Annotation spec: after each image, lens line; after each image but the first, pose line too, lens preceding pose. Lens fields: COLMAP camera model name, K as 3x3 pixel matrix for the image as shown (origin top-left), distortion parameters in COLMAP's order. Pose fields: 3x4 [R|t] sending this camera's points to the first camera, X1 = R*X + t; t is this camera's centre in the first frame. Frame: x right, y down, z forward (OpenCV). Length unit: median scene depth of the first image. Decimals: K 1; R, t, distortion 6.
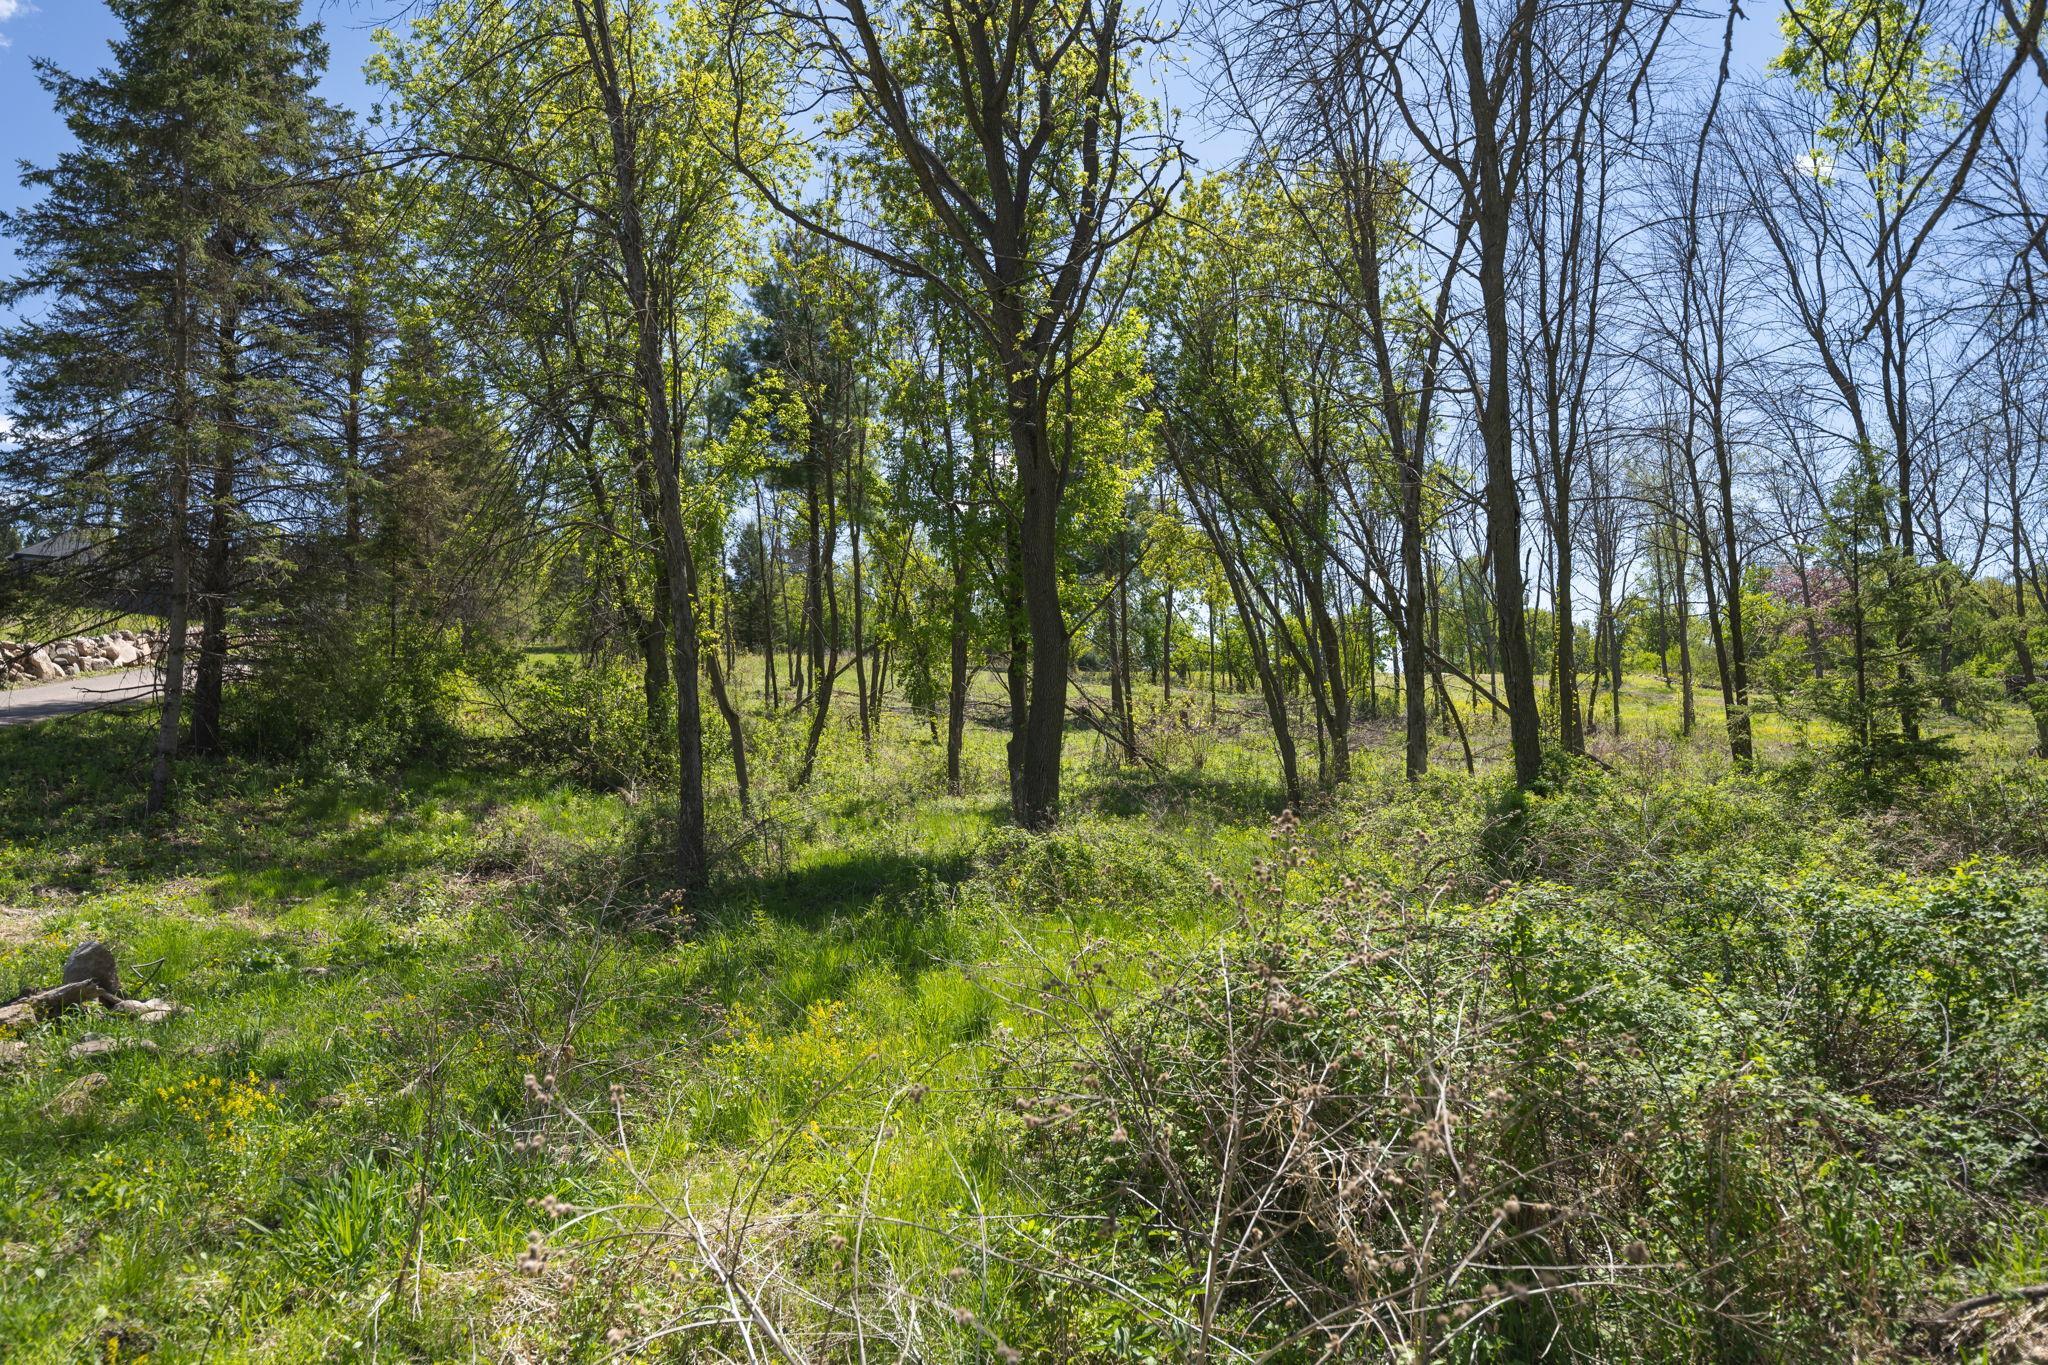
lens RADIAL K [[818.0, 0, 1026.6], [0, 818.0, 695.4], [0, 0, 1]] dist [-0.000052, -0.000133]
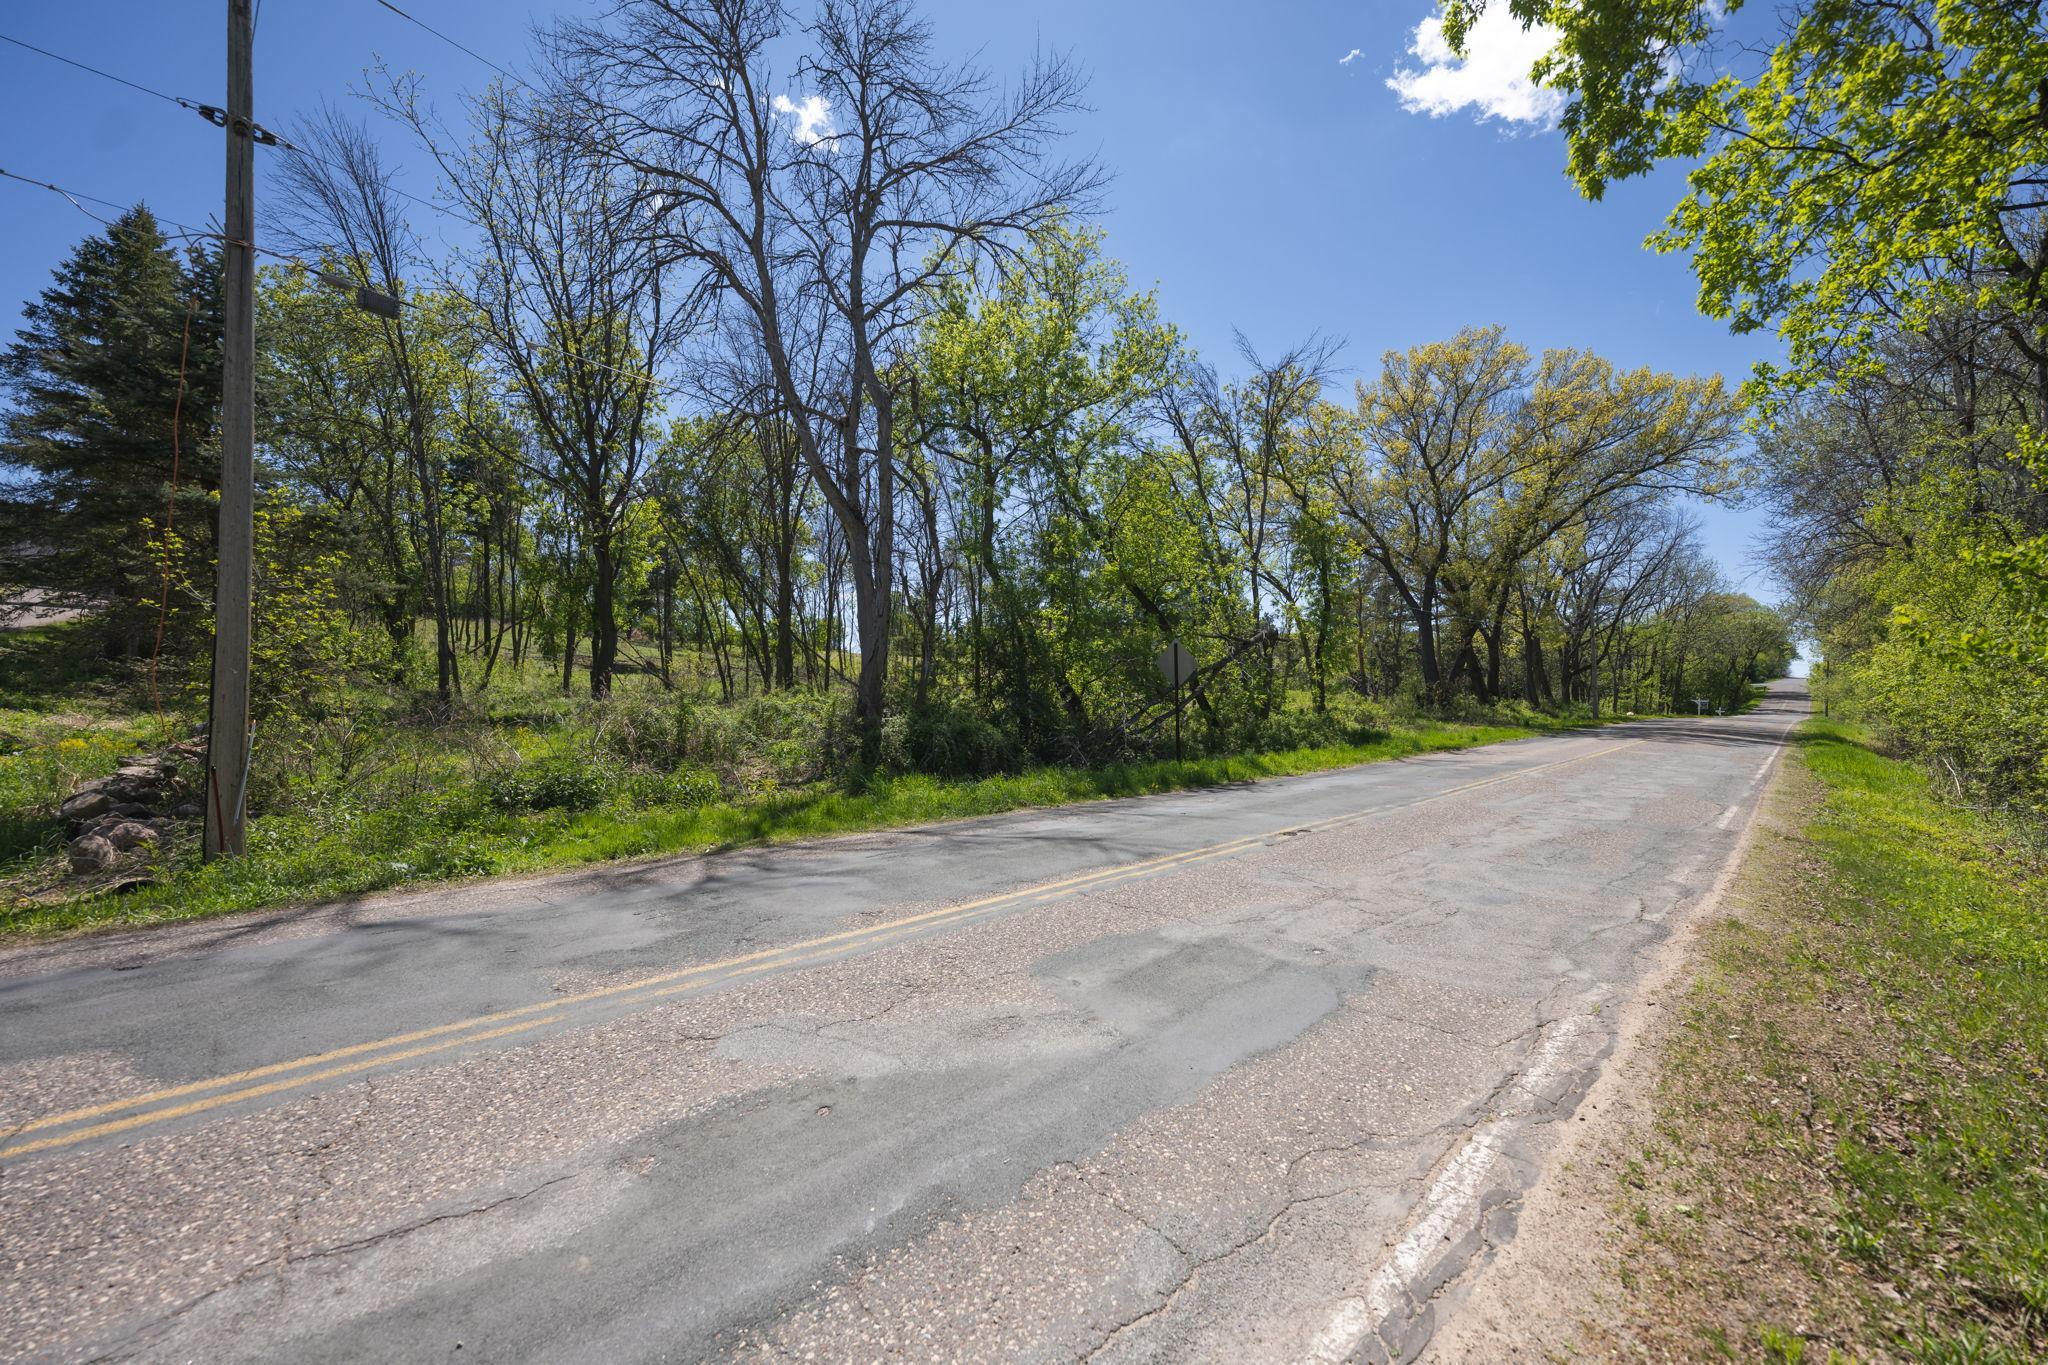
lens RADIAL K [[884.8, 0, 1024.0], [0, 884.8, 682.5], [0, 0, 1]] dist [-0.000141, -0.000067]
pose [[0.929483, 0.029698, 0.367666, 0.160879], [-0.030491, 0.999528, -0.003653, 0.053650], [-0.367602, -0.007815, 0.929951, -1.472455]]
